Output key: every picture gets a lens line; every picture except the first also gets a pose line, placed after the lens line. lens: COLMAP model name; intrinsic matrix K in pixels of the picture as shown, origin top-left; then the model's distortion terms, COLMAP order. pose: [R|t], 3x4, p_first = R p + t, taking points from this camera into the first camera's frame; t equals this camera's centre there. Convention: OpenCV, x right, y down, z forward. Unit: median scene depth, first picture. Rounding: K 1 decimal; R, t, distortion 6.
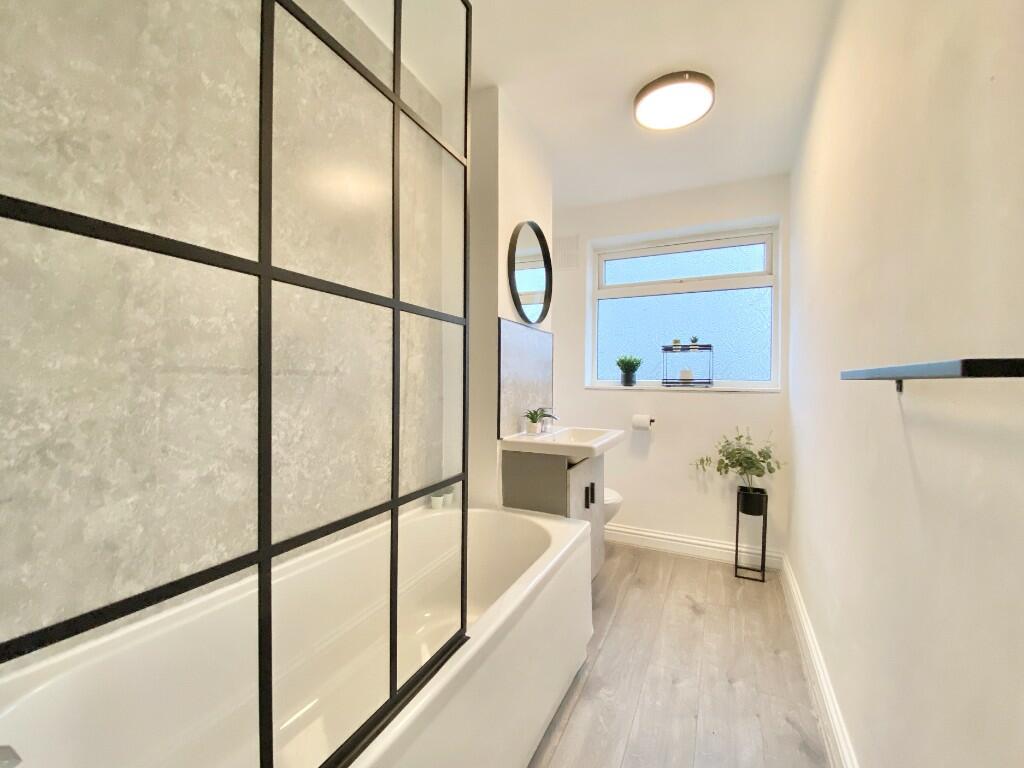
lens RADIAL K [[422.6, 0, 517.8], [0, 422.6, 387.3], [0, 0, 1]] dist [0.011799, -0.001568]
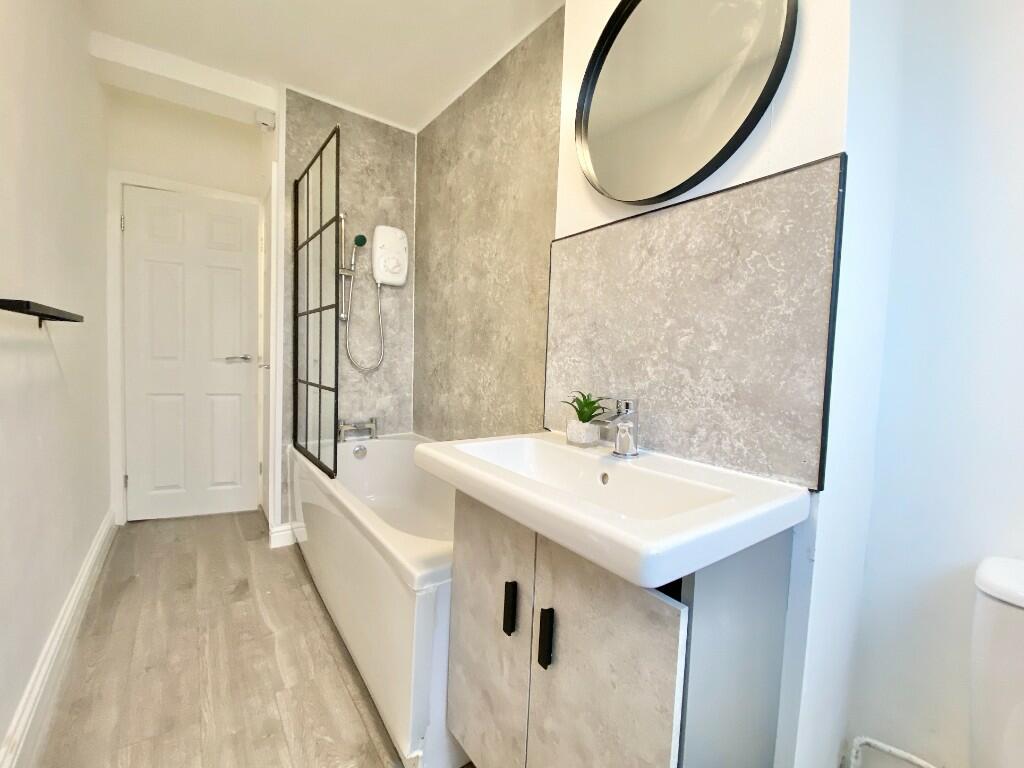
lens RADIAL K [[422.6, 0, 518.1], [0, 422.6, 379.6], [0, 0, 1]] dist [0.011799, -0.001568]
pose [[-0.450982, 0.028382, -0.892082, 0.779668], [-0.042532, 0.997675, 0.053243, 0.014924], [0.891519, 0.061953, -0.448726, 1.717377]]
